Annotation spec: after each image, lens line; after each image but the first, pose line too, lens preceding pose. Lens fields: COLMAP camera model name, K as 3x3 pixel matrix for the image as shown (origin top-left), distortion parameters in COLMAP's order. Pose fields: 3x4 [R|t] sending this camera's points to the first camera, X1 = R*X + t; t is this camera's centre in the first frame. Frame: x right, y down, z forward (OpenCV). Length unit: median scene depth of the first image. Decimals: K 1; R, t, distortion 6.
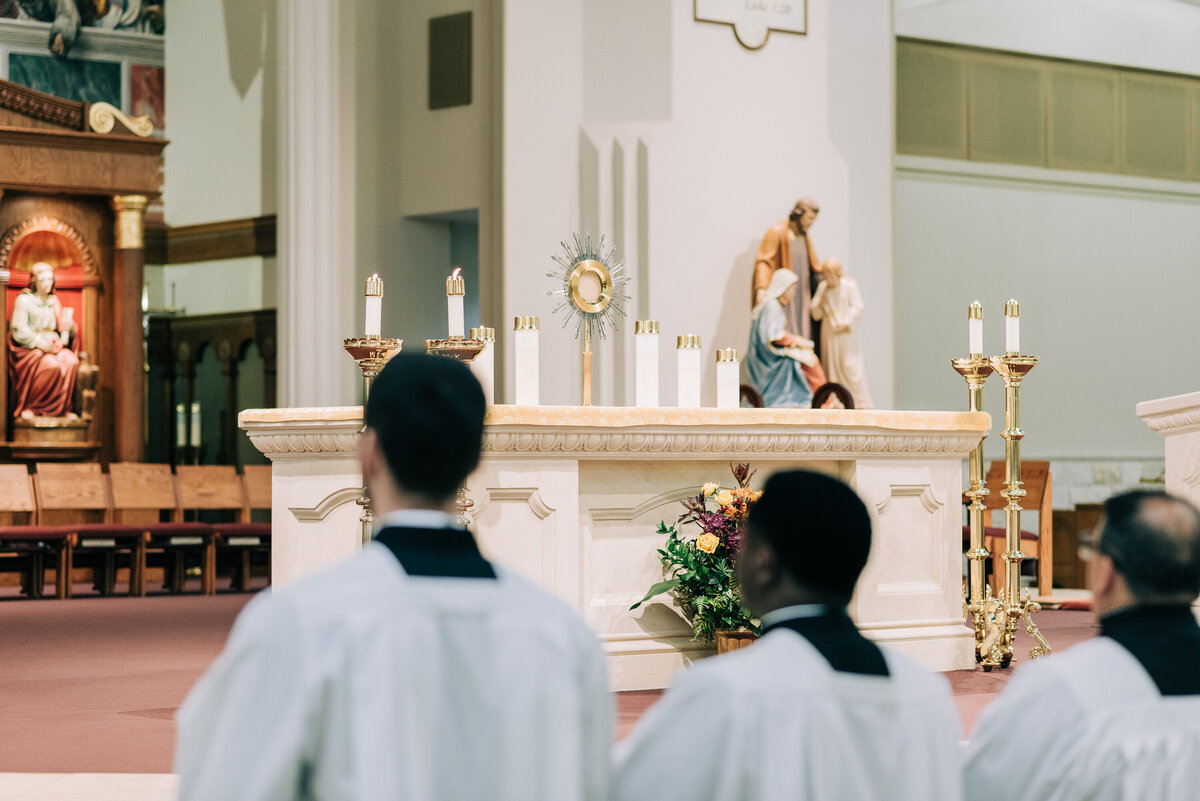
lens RADIAL K [[2884.6, 0, 600.0], [0, 2884.6, 400.5], [0, 0, 1]] dist [-0.006654, 0.849600]
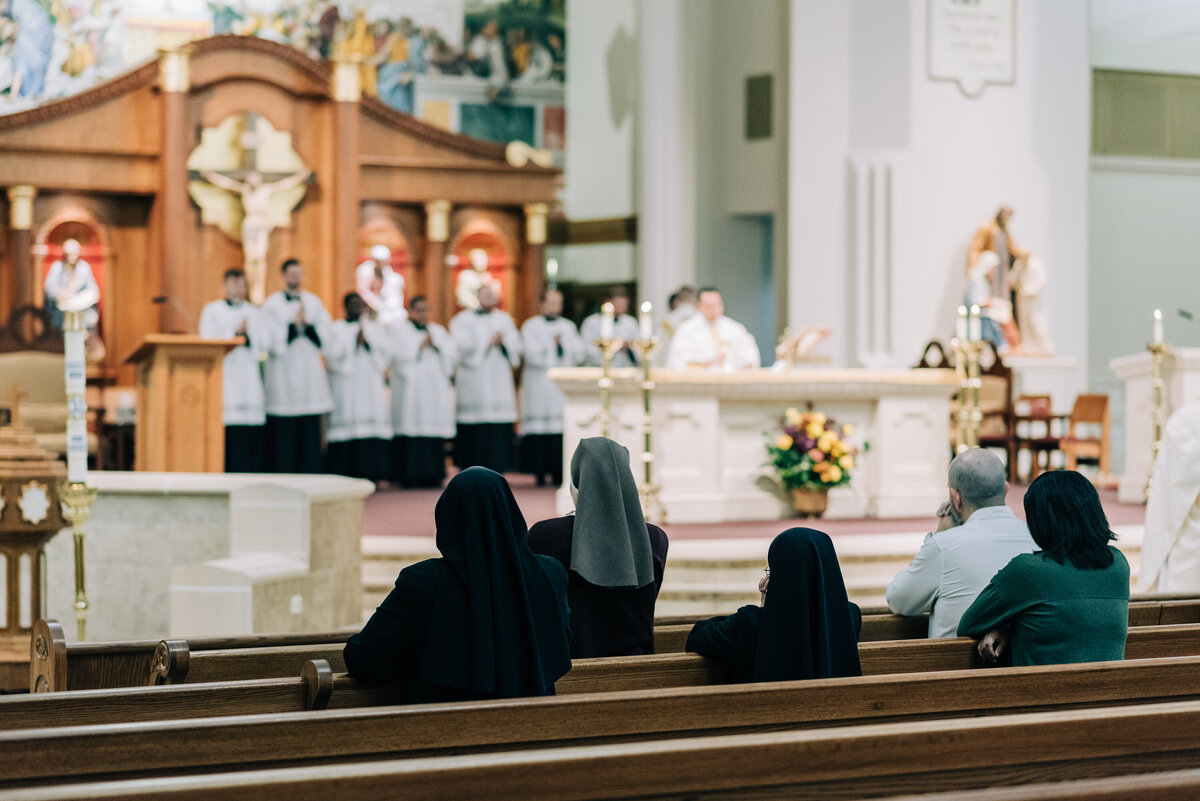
lens RADIAL K [[2884.6, 0, 600.0], [0, 2884.6, 400.5], [0, 0, 1]] dist [-0.006654, 0.849600]
pose [[0.986093, 0.008599, -0.165969, 0.114763], [-0.003041, 0.999427, 0.033718, -0.021044], [0.166164, -0.032745, 0.985554, -0.451895]]
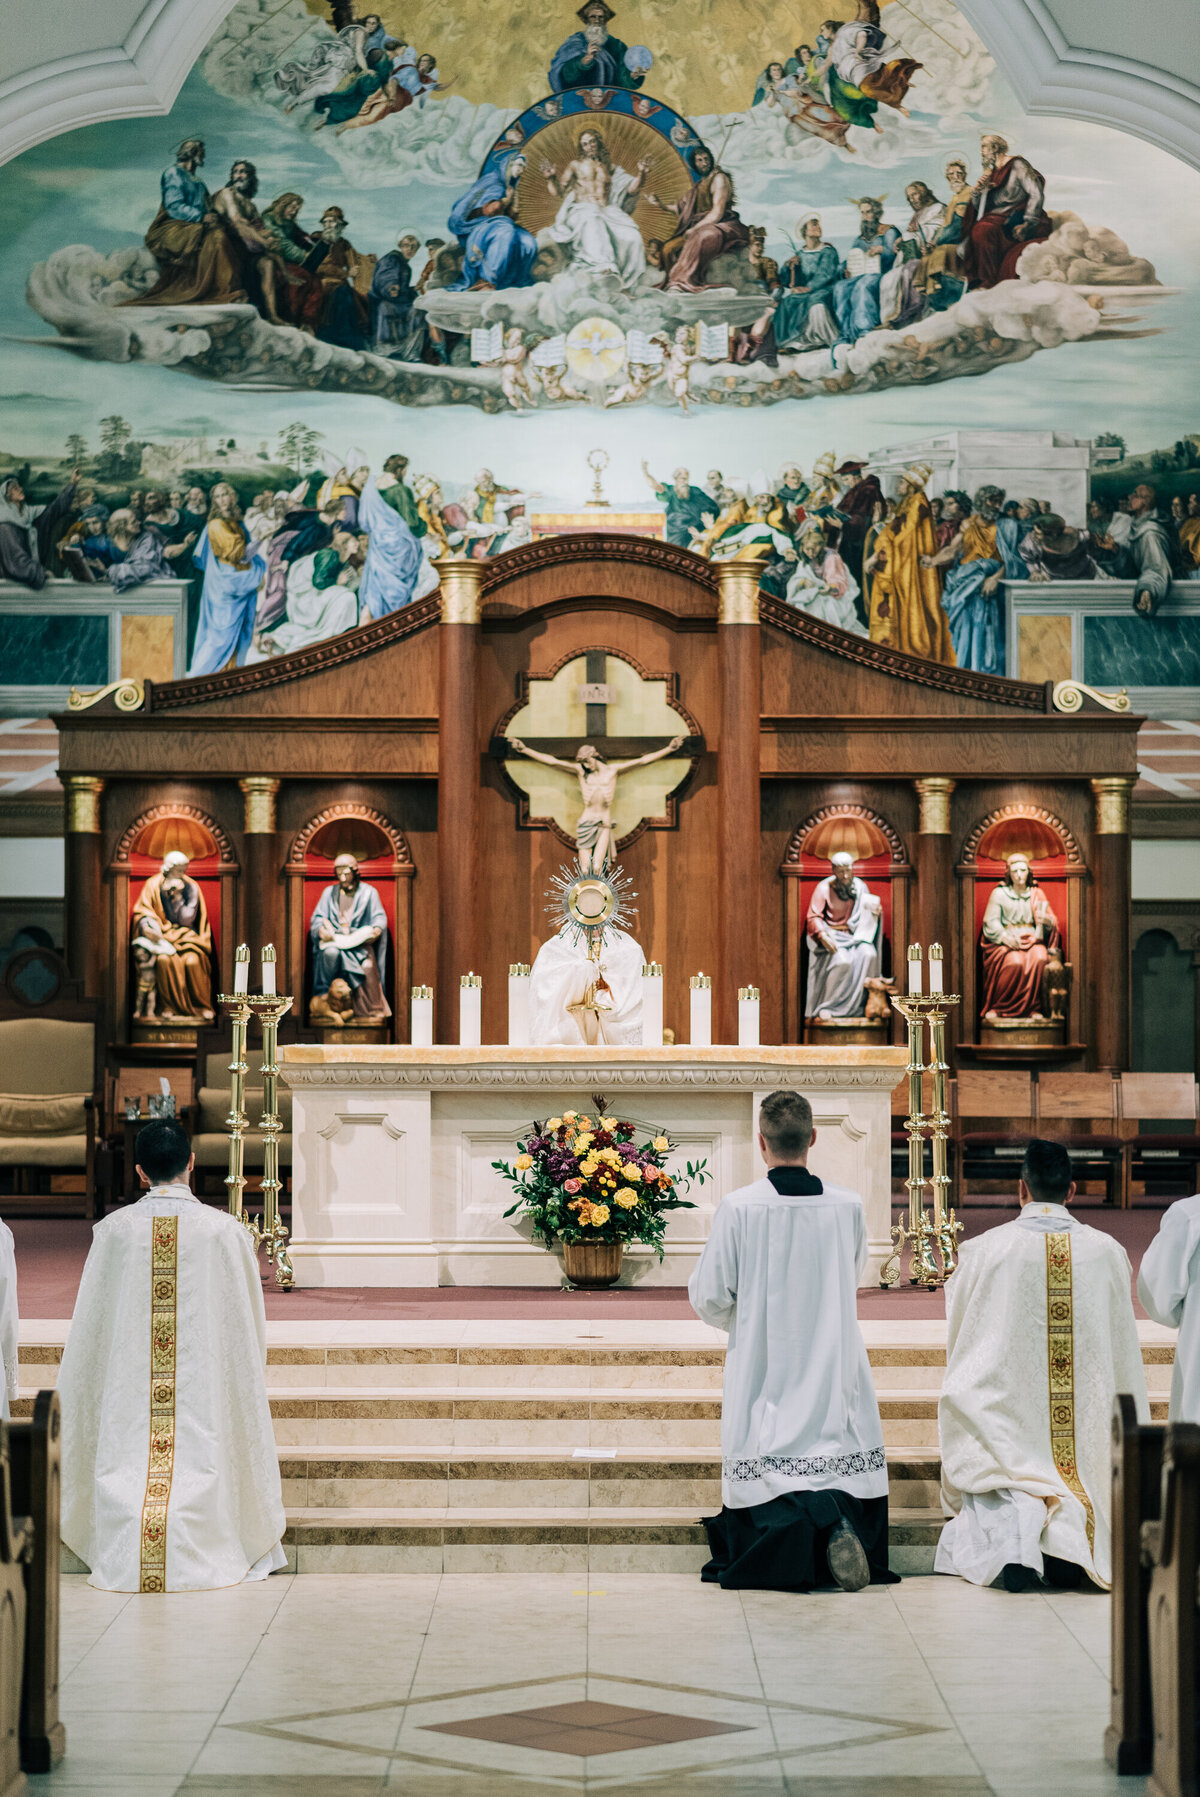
lens RADIAL K [[4319.7, 0, 600.0], [0, 4319.7, 898.5], [0, 0, 1]] dist [-0.006654, 0.849600]
pose [[0.776344, -0.013414, -0.630167, 0.580457], [0.009664, 0.999909, -0.009380, -0.020692], [0.630236, 0.001192, 0.776403, -0.176088]]
